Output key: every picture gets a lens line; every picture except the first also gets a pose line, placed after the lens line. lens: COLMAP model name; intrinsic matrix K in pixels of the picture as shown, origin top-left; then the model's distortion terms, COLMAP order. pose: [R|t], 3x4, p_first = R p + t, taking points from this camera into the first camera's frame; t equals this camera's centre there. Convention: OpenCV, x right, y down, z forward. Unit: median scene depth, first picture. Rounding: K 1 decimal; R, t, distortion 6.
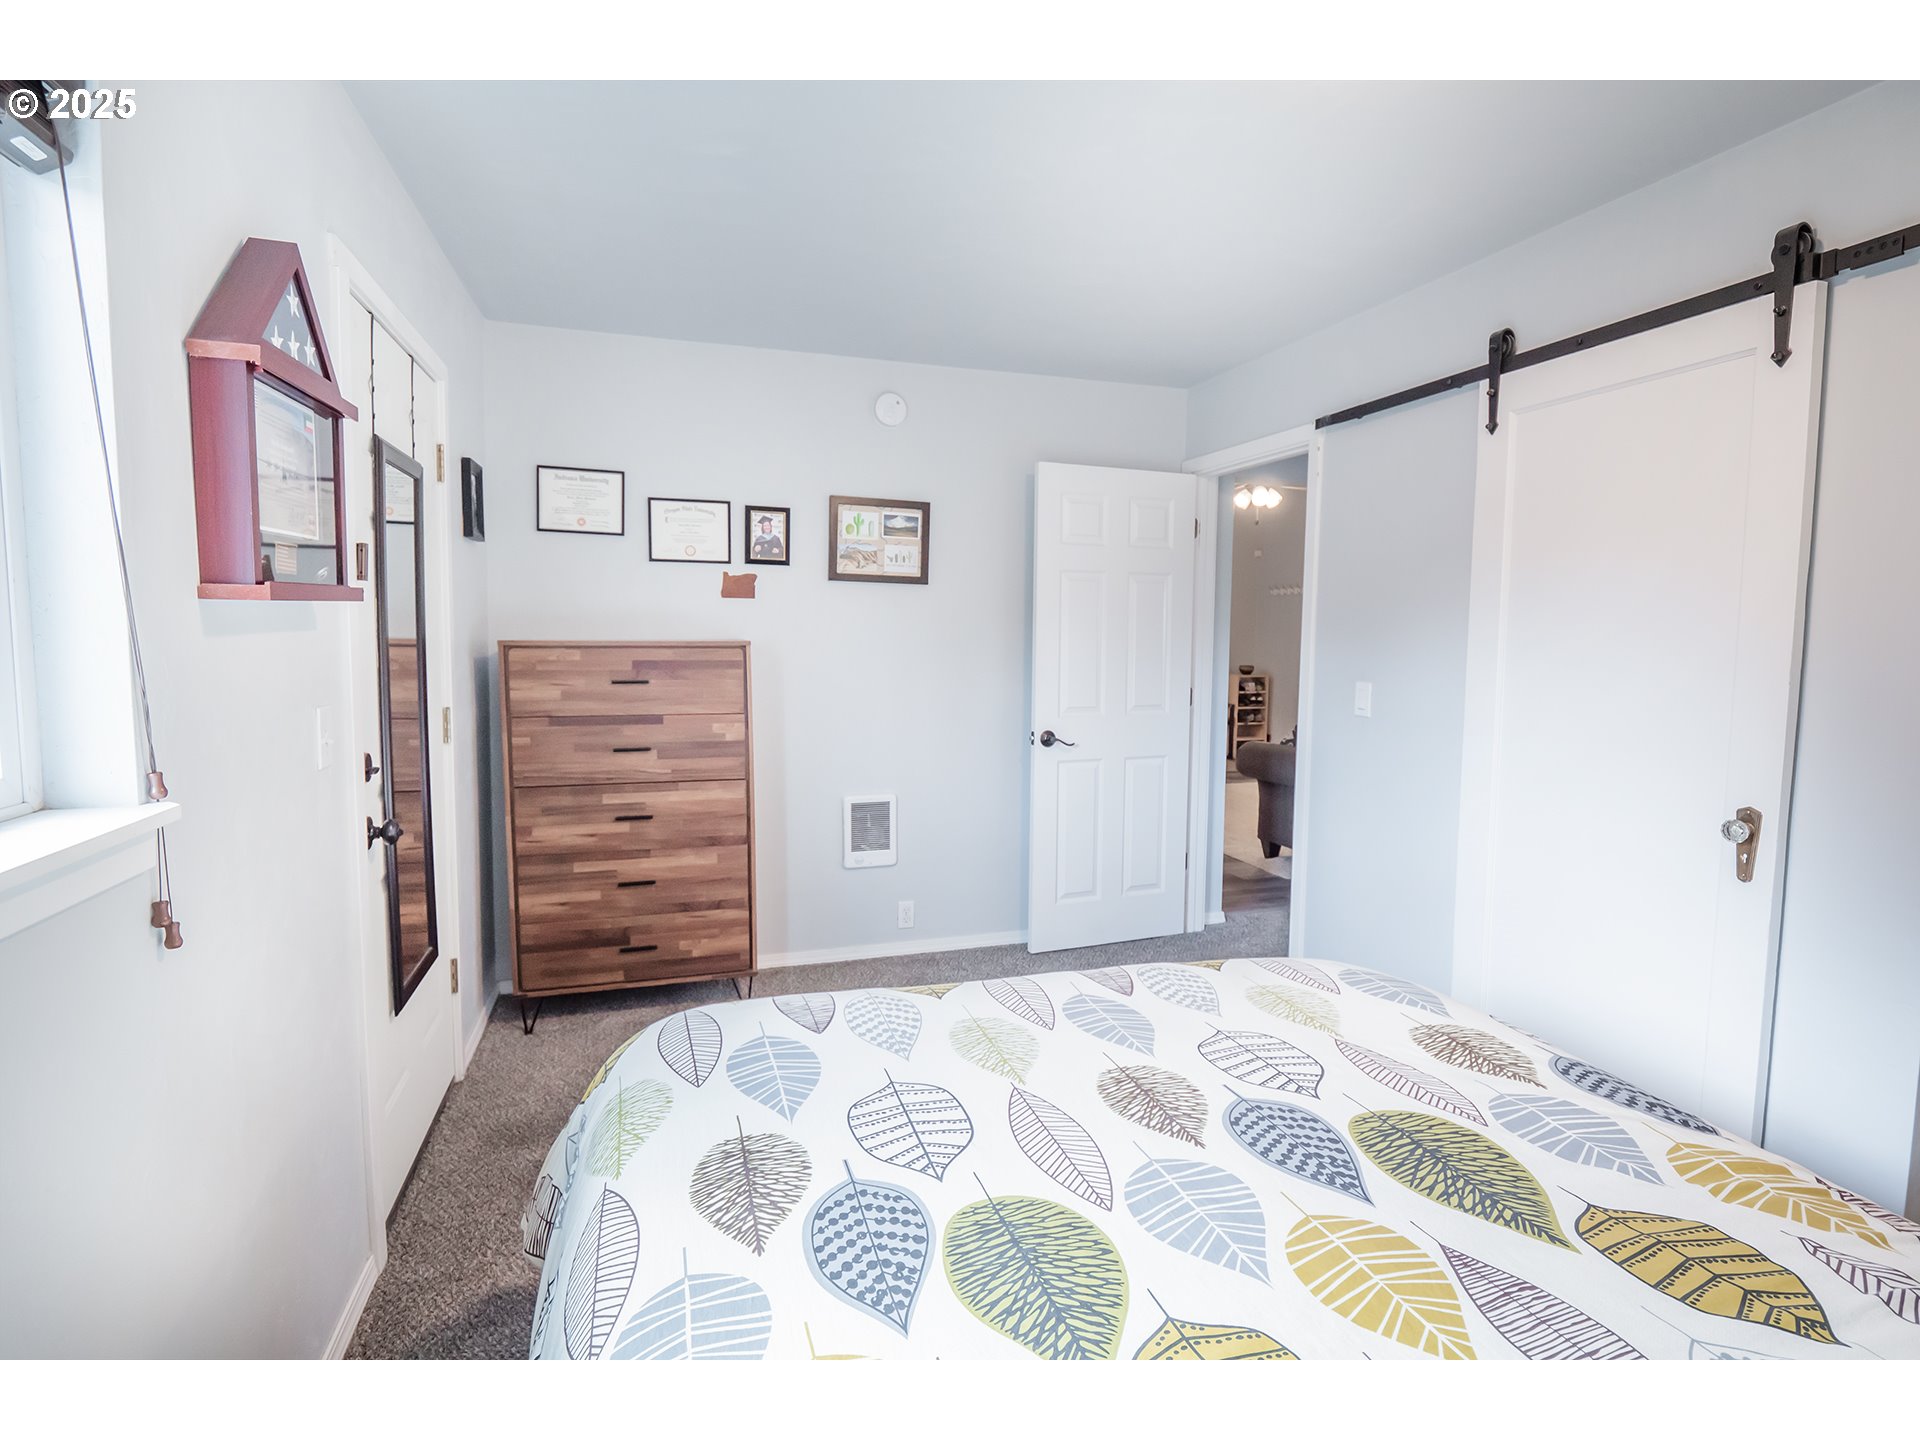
lens RADIAL K [[941.4, 0, 953.1], [0, 941.4, 709.3], [0, 0, 1]] dist [-0.002764, -0.009377]
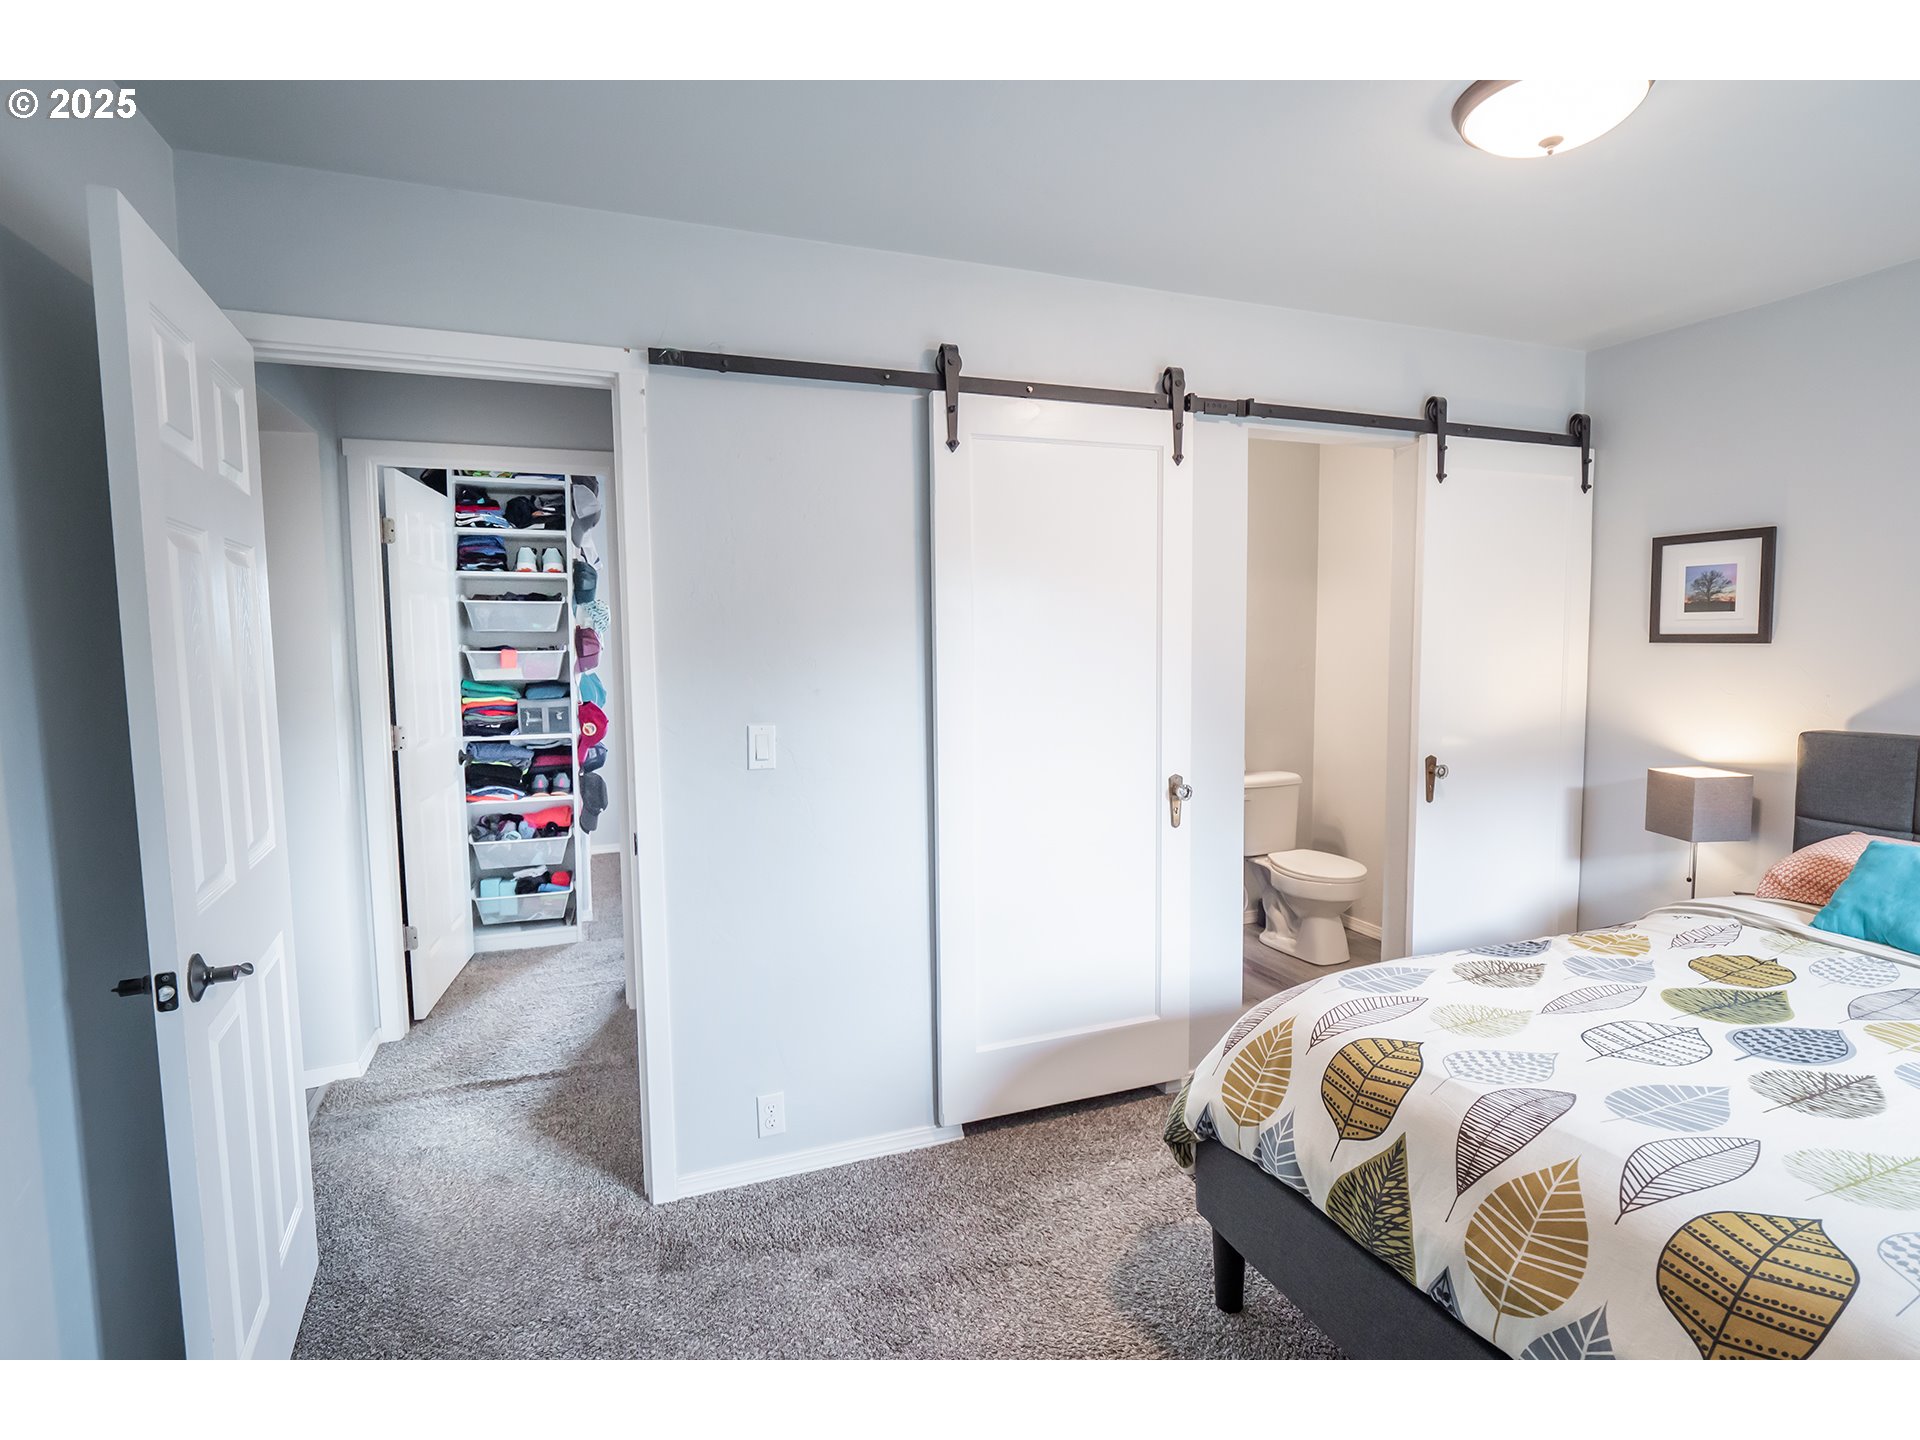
lens RADIAL K [[922.8, 0, 959.3], [0, 922.8, 750.0], [0, 0, 1]] dist [-0.002590, -0.009247]
pose [[-0.064101, -0.082662, 0.994514, -0.613316], [0.110386, 0.989861, 0.089390, -0.128496], [-0.991820, 0.115511, -0.054326, 1.764917]]
